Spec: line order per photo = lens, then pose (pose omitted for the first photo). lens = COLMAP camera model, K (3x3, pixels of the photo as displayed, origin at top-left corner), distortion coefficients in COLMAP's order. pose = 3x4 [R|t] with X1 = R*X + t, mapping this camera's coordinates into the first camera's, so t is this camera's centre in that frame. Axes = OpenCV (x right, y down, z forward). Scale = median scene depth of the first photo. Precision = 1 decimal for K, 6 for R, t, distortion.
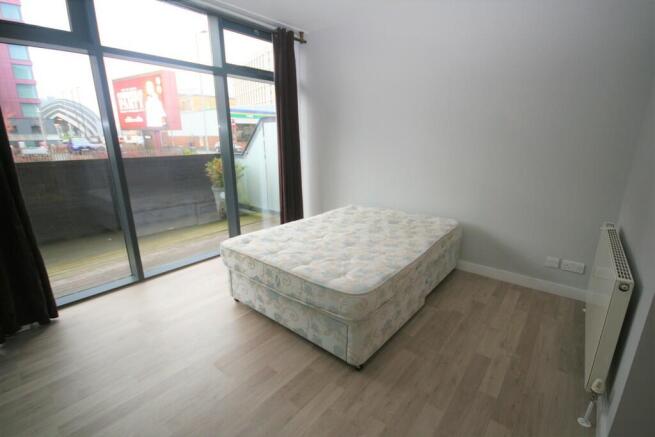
lens RADIAL K [[309.2, 0, 330.3], [0, 309.2, 220.2], [0, 0, 1]] dist [-0.001471, -0.000935]
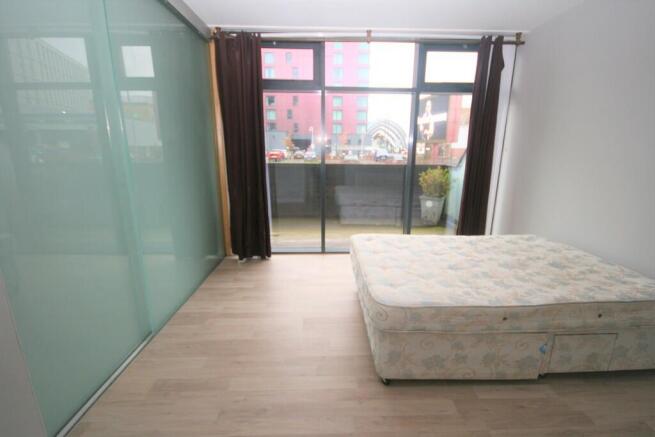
lens RADIAL K [[309.2, 0, 330.3], [0, 309.2, 220.2], [0, 0, 1]] dist [-0.001471, -0.000935]
pose [[0.647001, 0.181404, -0.740596, 0.383772], [-0.208893, 0.976297, 0.056644, -0.027880], [0.733317, 0.118057, 0.669559, 0.092932]]
